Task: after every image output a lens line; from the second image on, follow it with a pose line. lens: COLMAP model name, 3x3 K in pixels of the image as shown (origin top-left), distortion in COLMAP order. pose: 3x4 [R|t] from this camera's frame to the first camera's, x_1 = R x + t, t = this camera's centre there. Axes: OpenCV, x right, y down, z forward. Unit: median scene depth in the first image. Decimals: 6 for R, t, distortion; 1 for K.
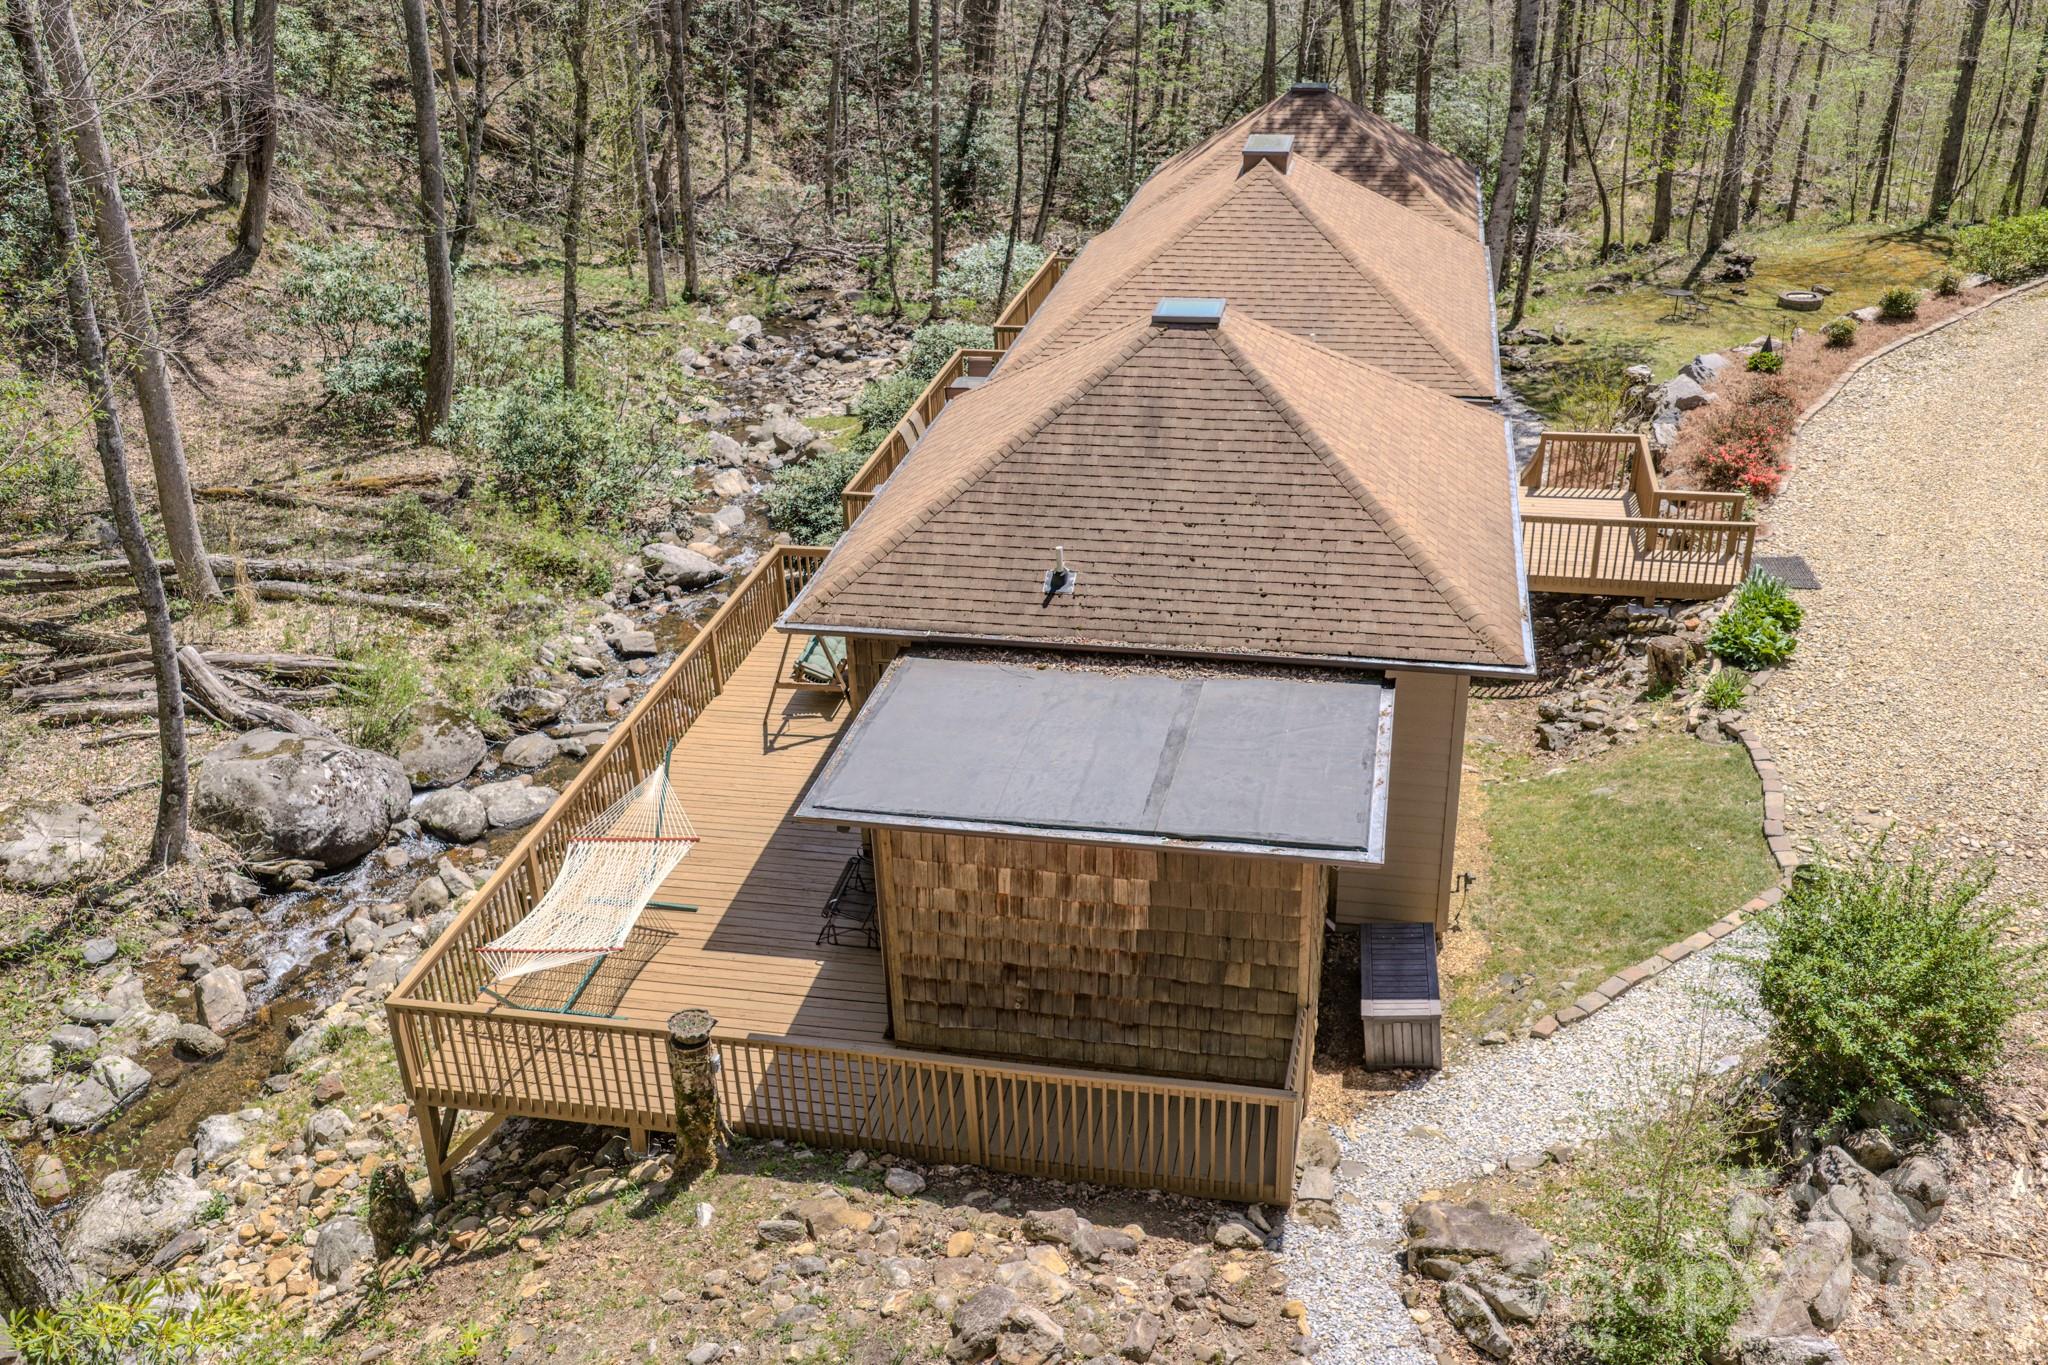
lens RADIAL K [[1728.5, 0, 1024.0], [0, 1728.5, 682.5], [0, 0, 1]] dist [0.008300, 0.001690]
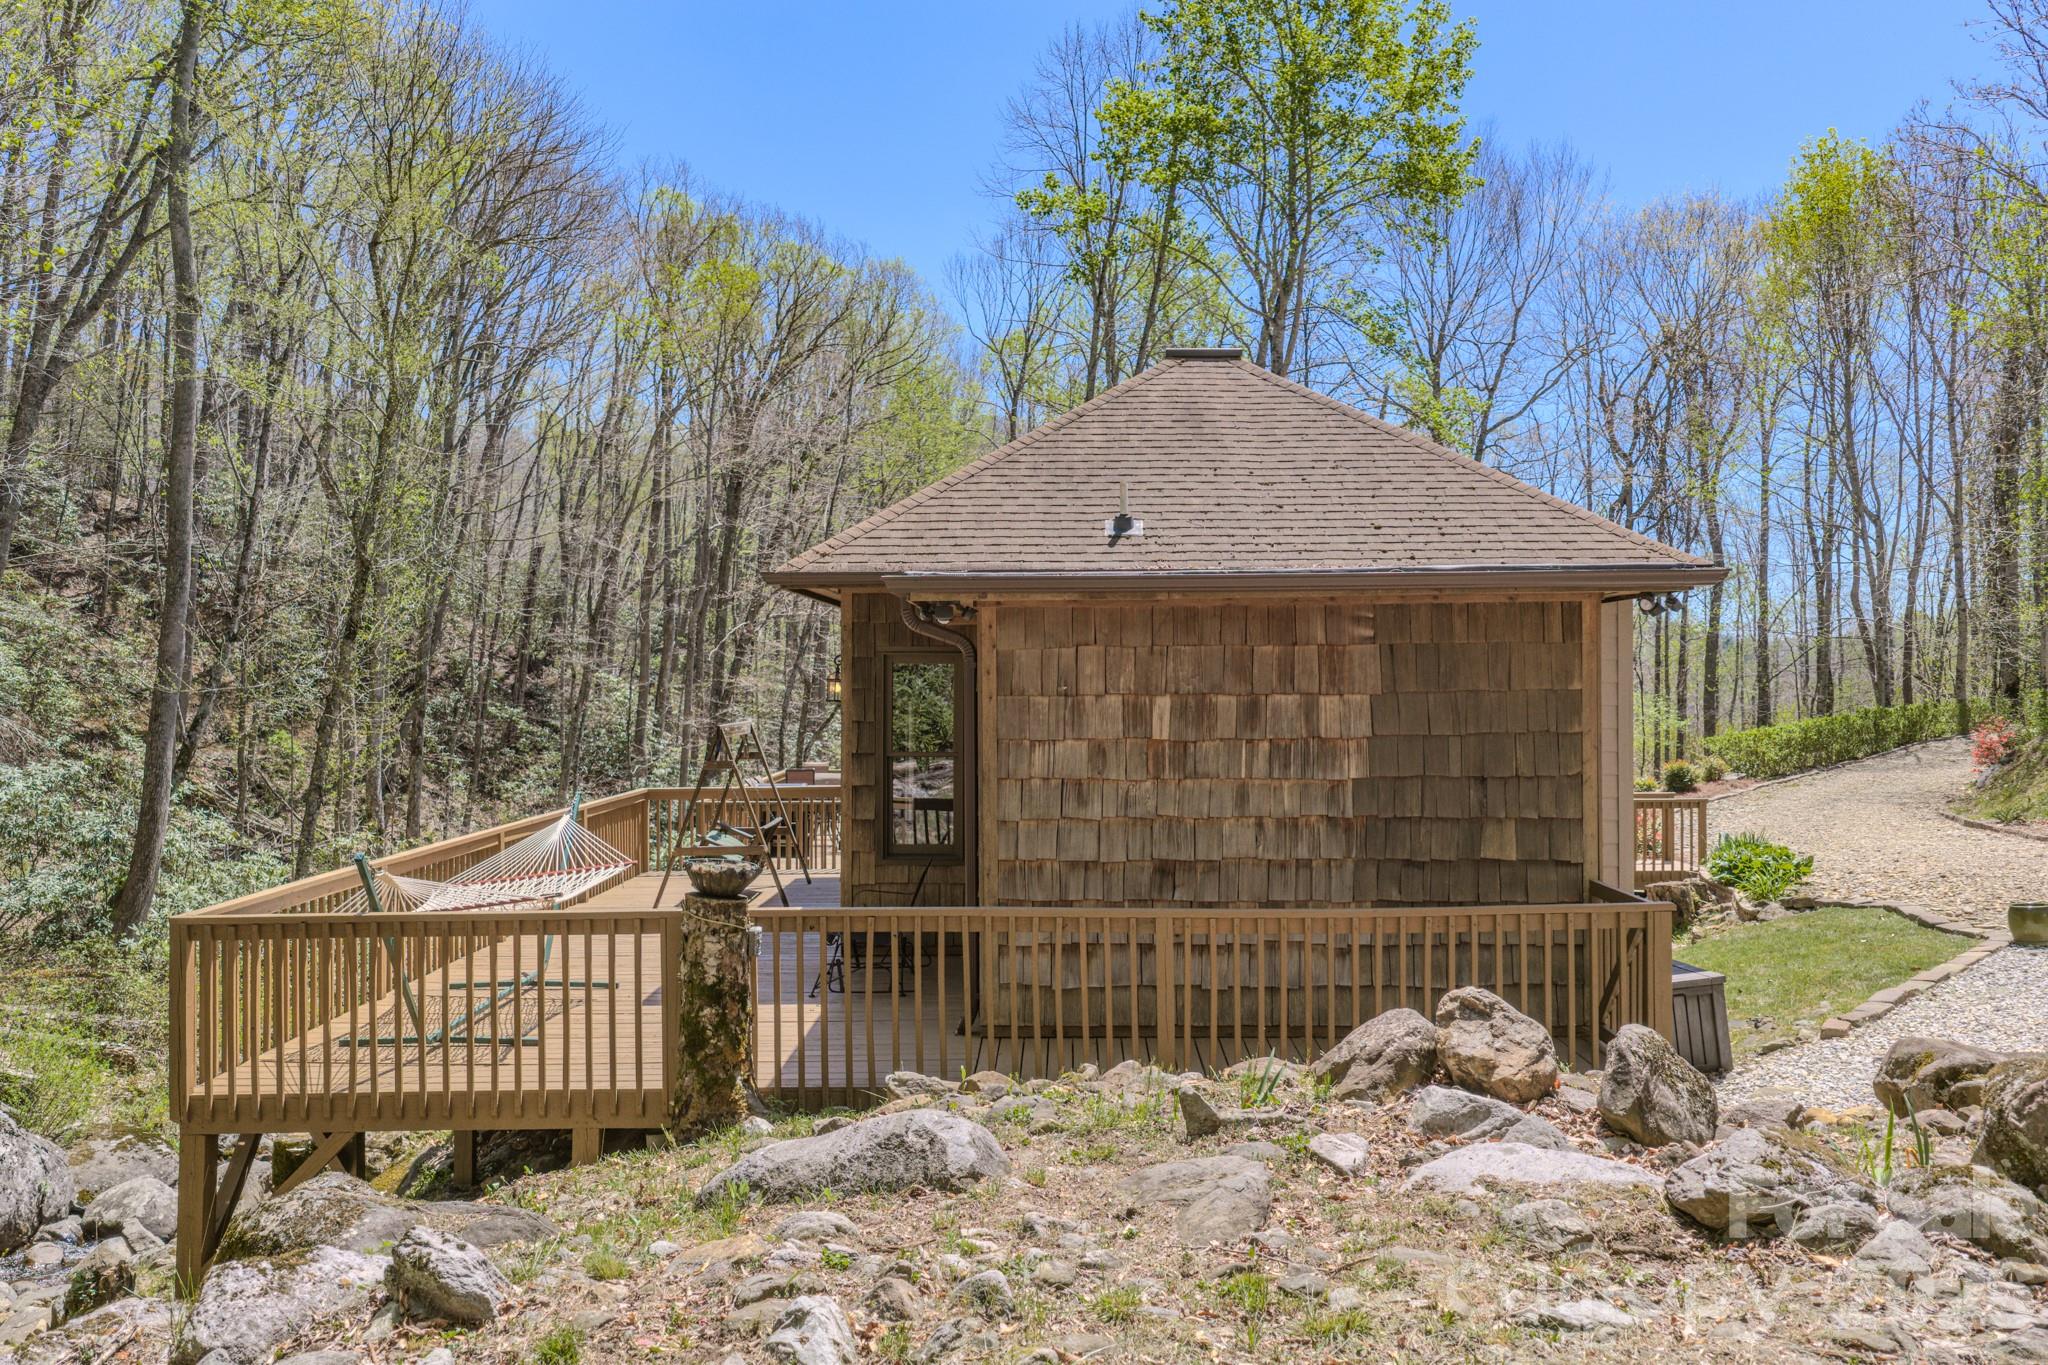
lens RADIAL K [[1683.3, 0, 1024.0], [0, 1683.3, 682.5], [0, 0, 1]] dist [0.006127, 0.000099]
pose [[0.981663, 0.027142, 0.188683, -0.173902], [0.060442, 0.894422, -0.443121, 0.357103], [-0.180790, 0.446400, 0.876380, 0.358695]]
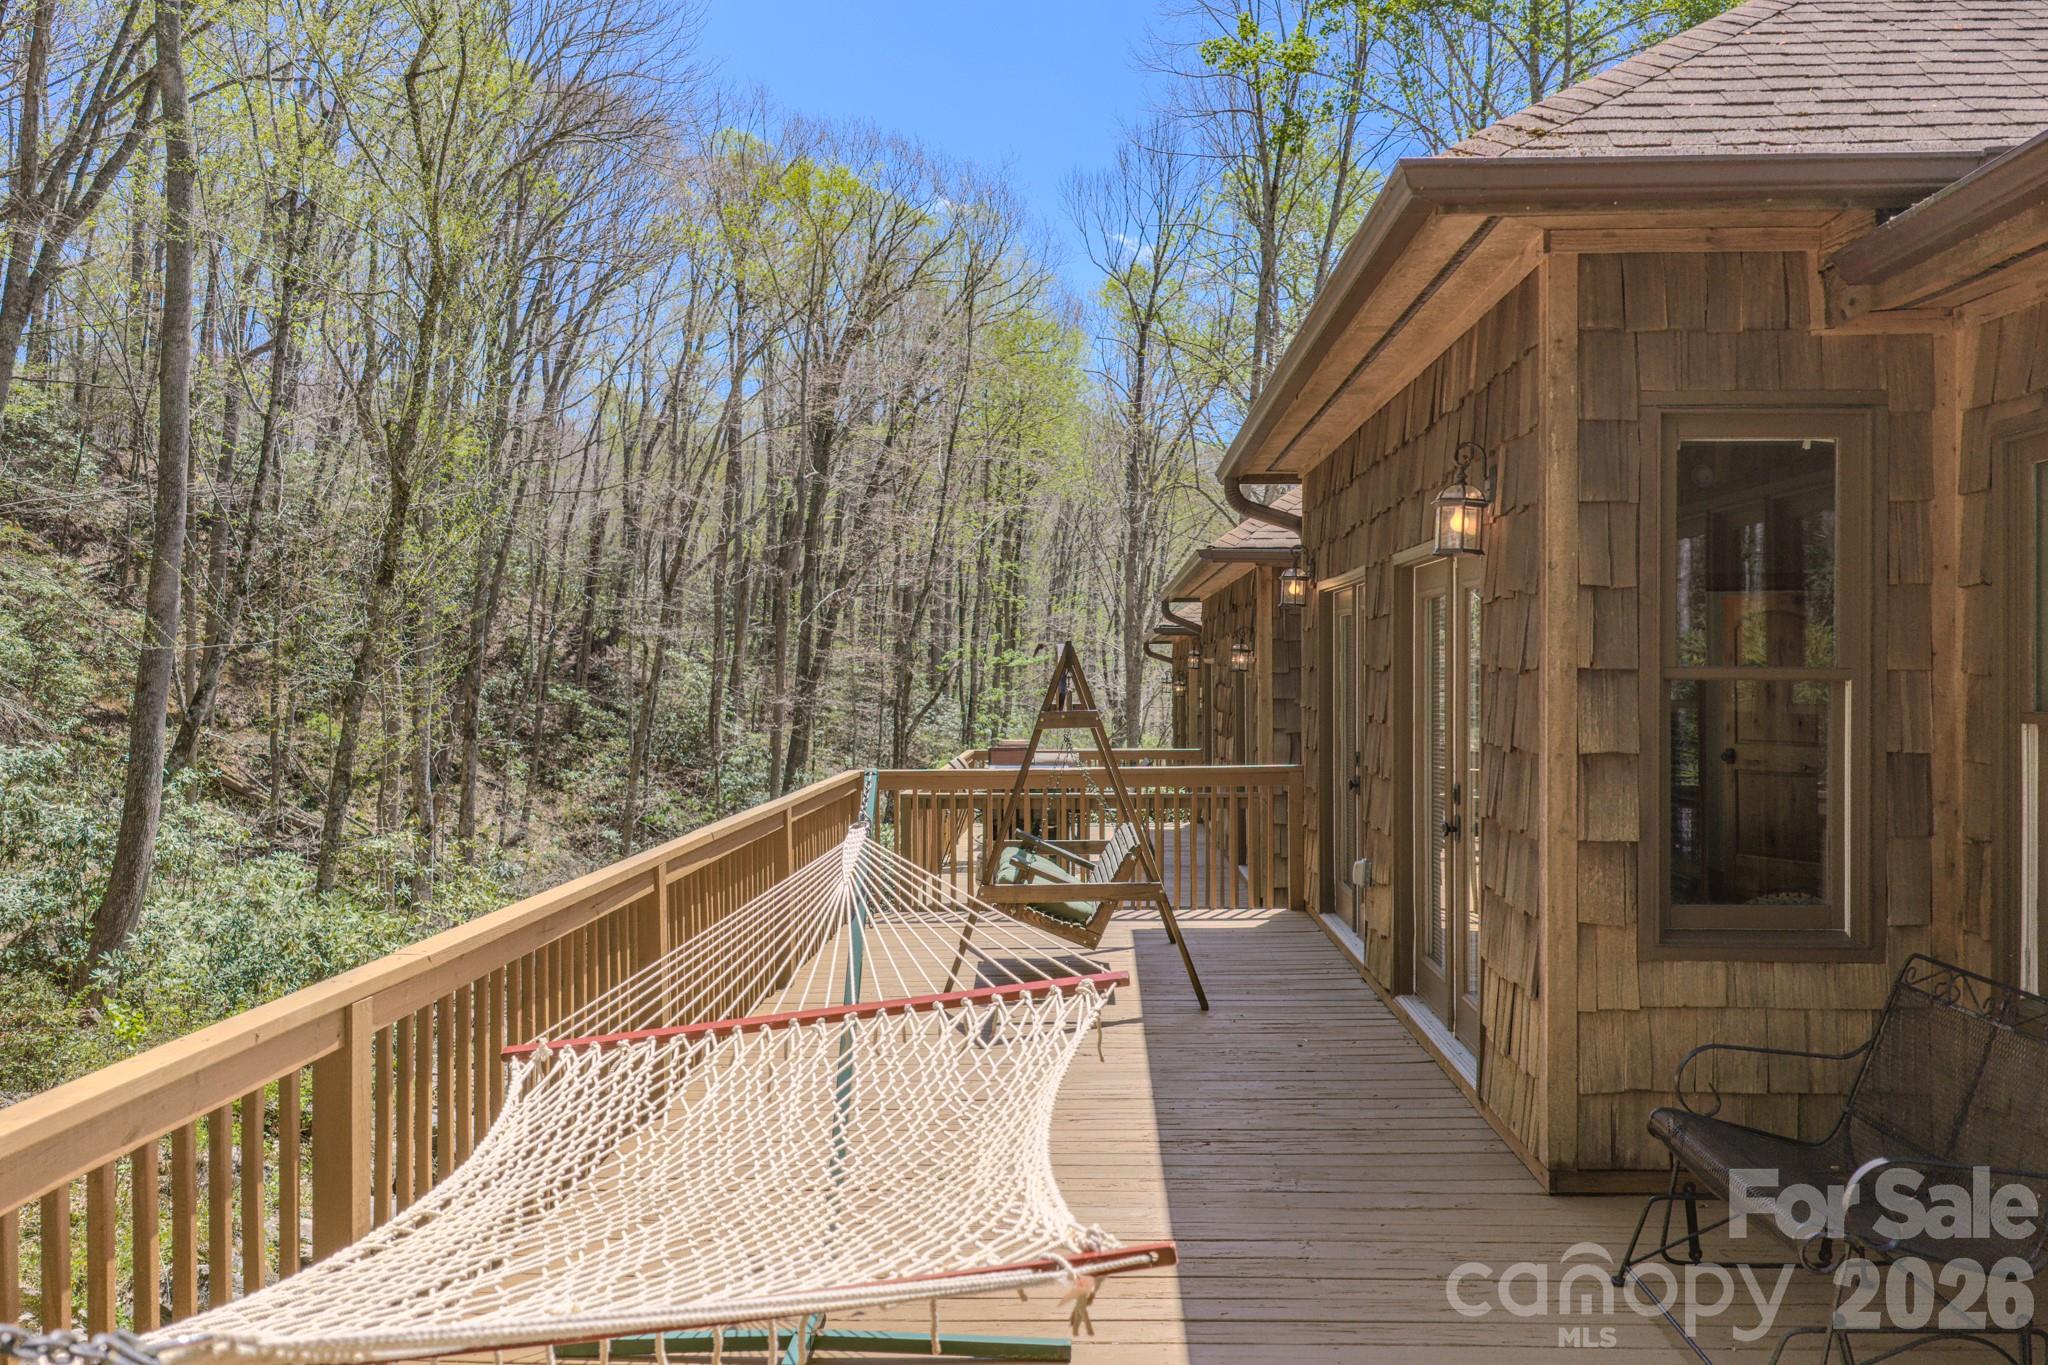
lens RADIAL K [[1728.5, 0, 1024.0], [0, 1728.5, 682.5], [0, 0, 1]] dist [0.008300, 0.001690]
pose [[0.987963, 0.024360, 0.152762, -0.251616], [0.045799, 0.897186, -0.439272, 0.161132], [-0.147757, 0.440980, 0.885271, 0.834660]]
